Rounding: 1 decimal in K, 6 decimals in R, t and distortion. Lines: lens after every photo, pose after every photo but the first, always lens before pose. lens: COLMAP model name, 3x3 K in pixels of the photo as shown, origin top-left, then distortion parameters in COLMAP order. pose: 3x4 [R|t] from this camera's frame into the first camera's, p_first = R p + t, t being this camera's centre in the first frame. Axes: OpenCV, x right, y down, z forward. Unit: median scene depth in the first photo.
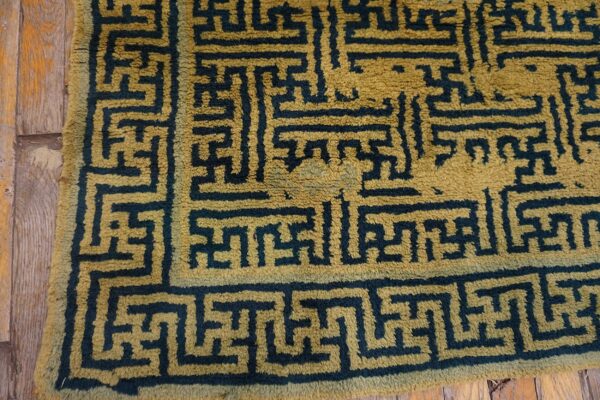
lens RADIAL K [[400.9, 0, 299.8], [0, 400.9, 195.9], [0, 0, 1]] dist [-0.020597, 0.021404]
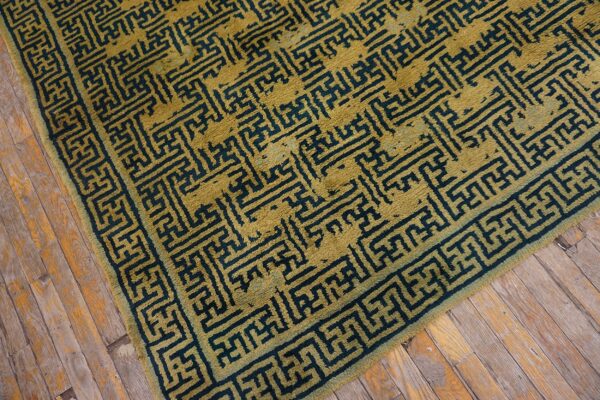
lens RADIAL K [[400.9, 0, 299.6], [0, 400.9, 198.5], [0, 0, 1]] dist [-0.020597, 0.021404]
pose [[0.870231, -0.492041, -0.024374, 0.428631], [0.487732, 0.867468, -0.098069, -0.130244], [0.069398, 0.073454, 0.994881, -0.789063]]
